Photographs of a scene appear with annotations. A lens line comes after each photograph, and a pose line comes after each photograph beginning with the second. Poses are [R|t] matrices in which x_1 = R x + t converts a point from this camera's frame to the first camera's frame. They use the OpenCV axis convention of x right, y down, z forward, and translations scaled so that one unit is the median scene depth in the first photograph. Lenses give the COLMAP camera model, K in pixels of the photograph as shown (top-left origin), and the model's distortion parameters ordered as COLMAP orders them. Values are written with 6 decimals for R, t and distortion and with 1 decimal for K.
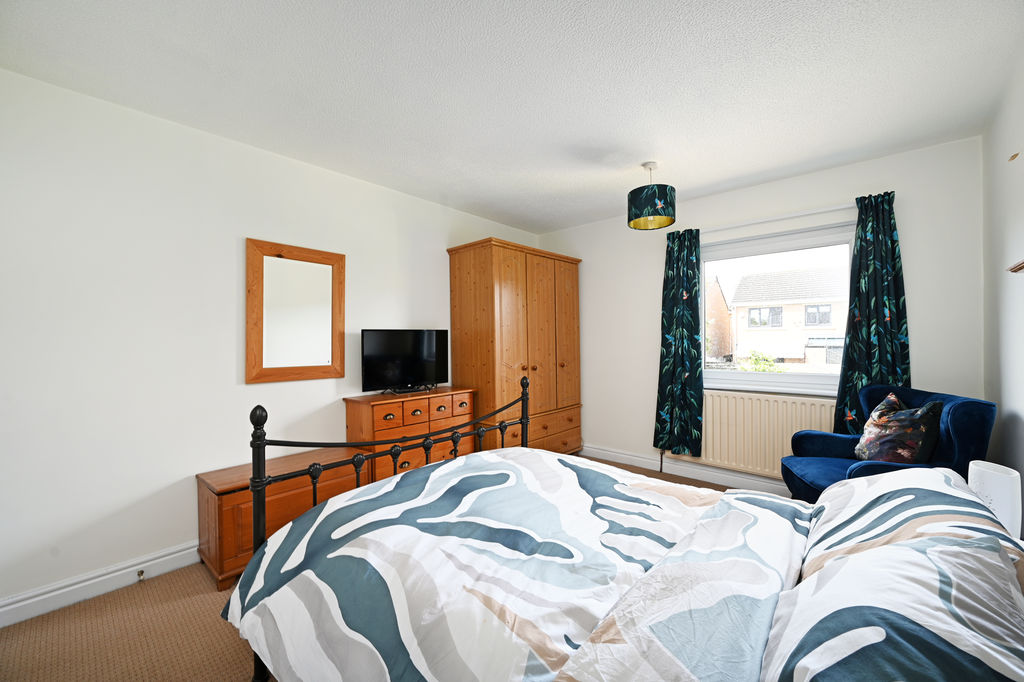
lens RADIAL K [[405.3, 0, 513.5], [0, 405.3, 345.4], [0, 0, 1]] dist [-0.003325, 0.000161]
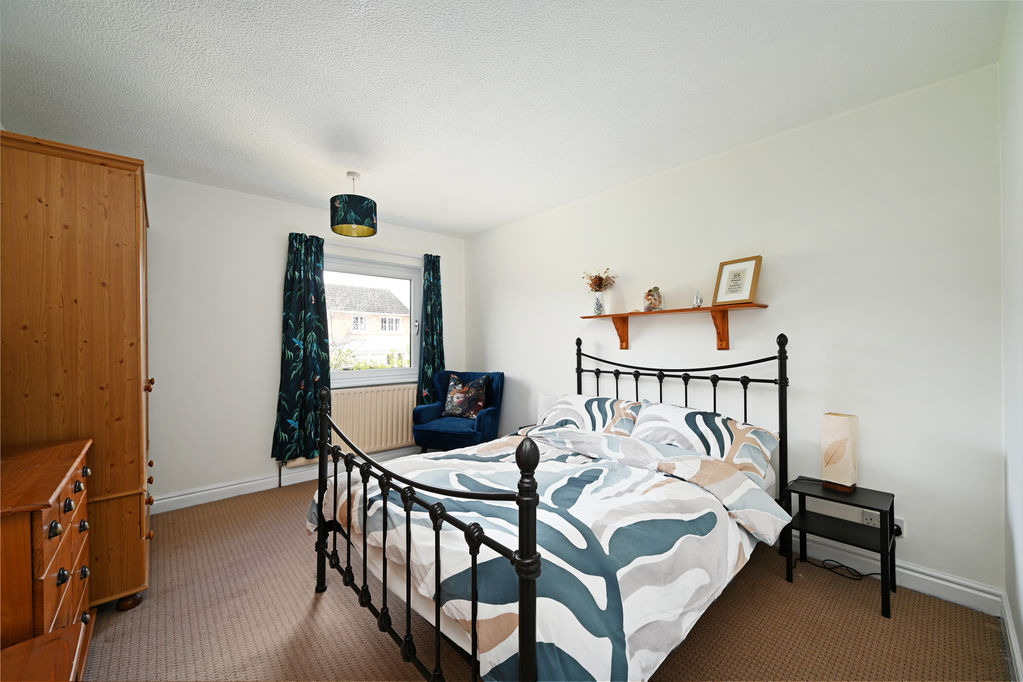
lens RADIAL K [[404.9, 0, 512.7], [0, 404.9, 336.4], [0, 0, 1]] dist [-0.003325, 0.000161]
pose [[0.095827, 0.024437, 0.995098, -0.687860], [0.018788, 0.999476, -0.026354, 0.005557], [-0.995221, 0.021221, 0.095318, 0.523667]]
